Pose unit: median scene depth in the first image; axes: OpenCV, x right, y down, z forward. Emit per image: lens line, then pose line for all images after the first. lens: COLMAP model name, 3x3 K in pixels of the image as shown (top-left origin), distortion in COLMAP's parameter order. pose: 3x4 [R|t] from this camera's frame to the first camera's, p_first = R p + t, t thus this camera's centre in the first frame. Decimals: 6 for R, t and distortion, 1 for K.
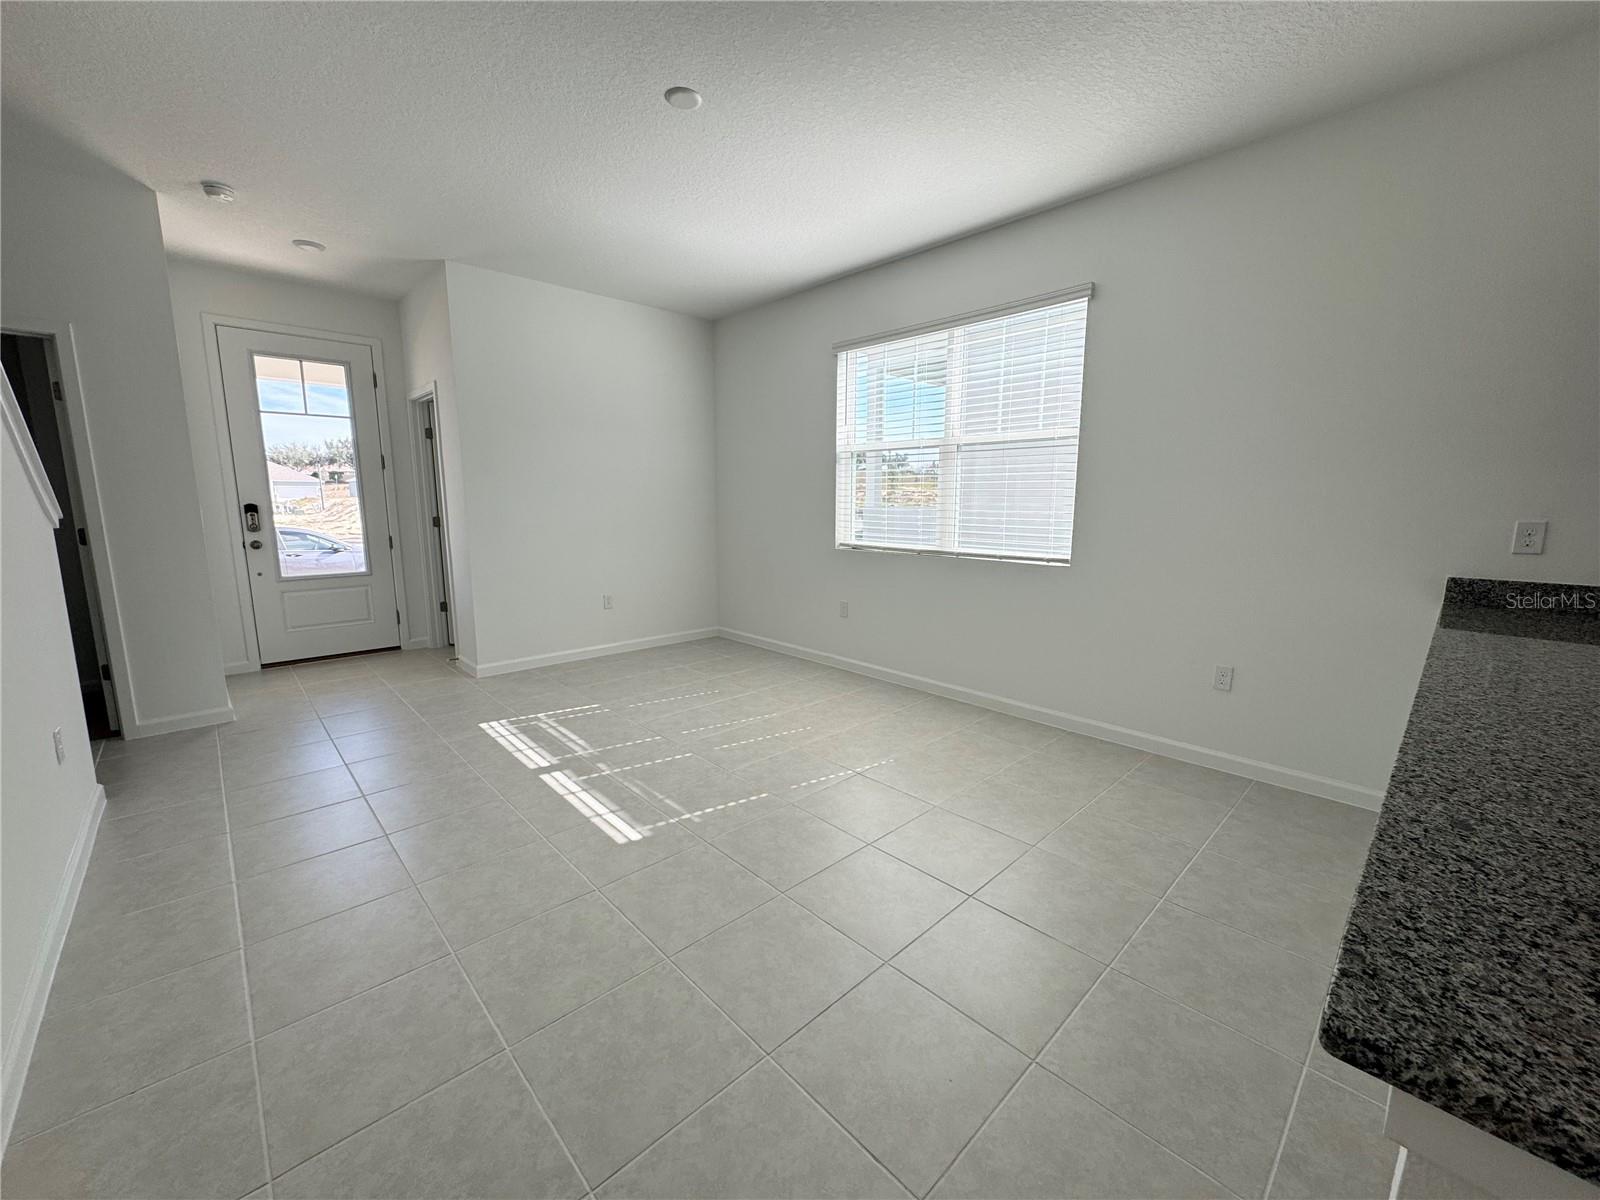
lens RADIAL K [[635.2, 0, 800.0], [0, 635.2, 600.0], [0, 0, 1]] dist [0.000097, 0.000177]
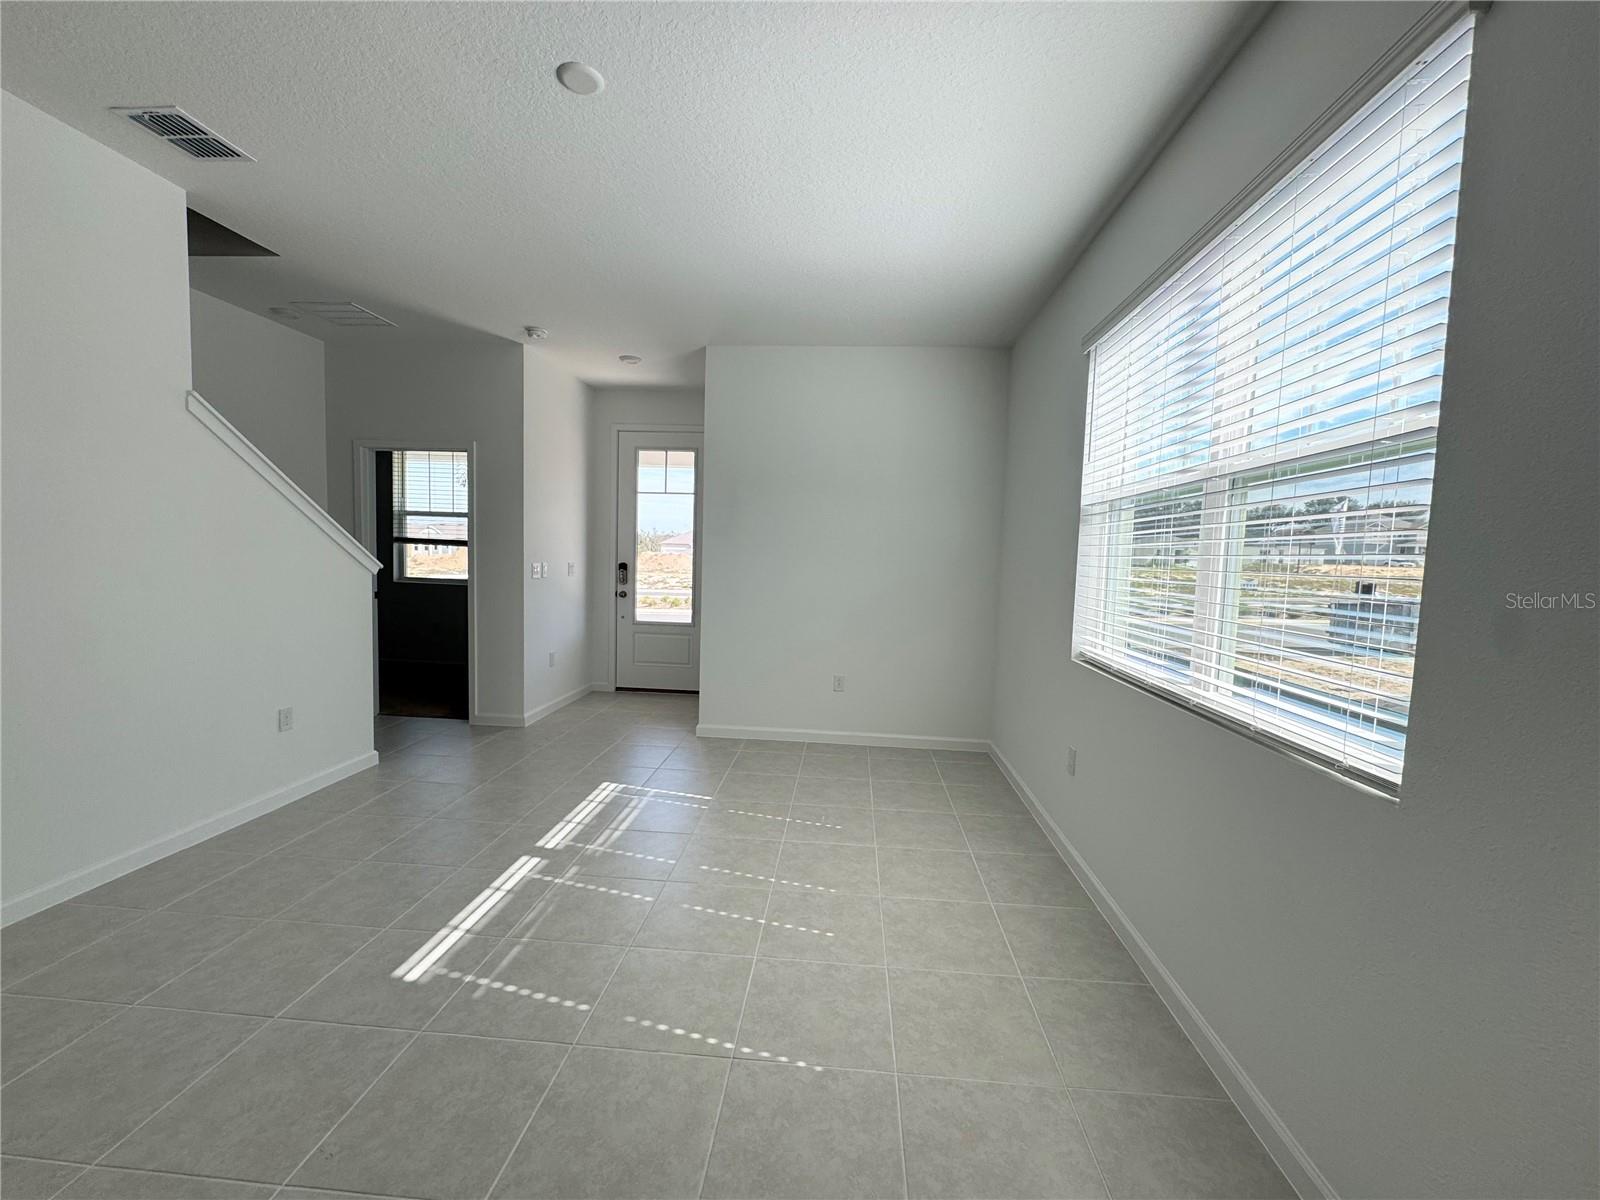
lens RADIAL K [[635.2, 0, 800.0], [0, 635.2, 600.0], [0, 0, 1]] dist [0.000097, 0.000177]
pose [[0.673726, 0.068848, -0.735768, 0.426272], [-0.147102, 0.988220, -0.042227, -0.093885], [0.724193, 0.136682, 0.675916, 0.497843]]
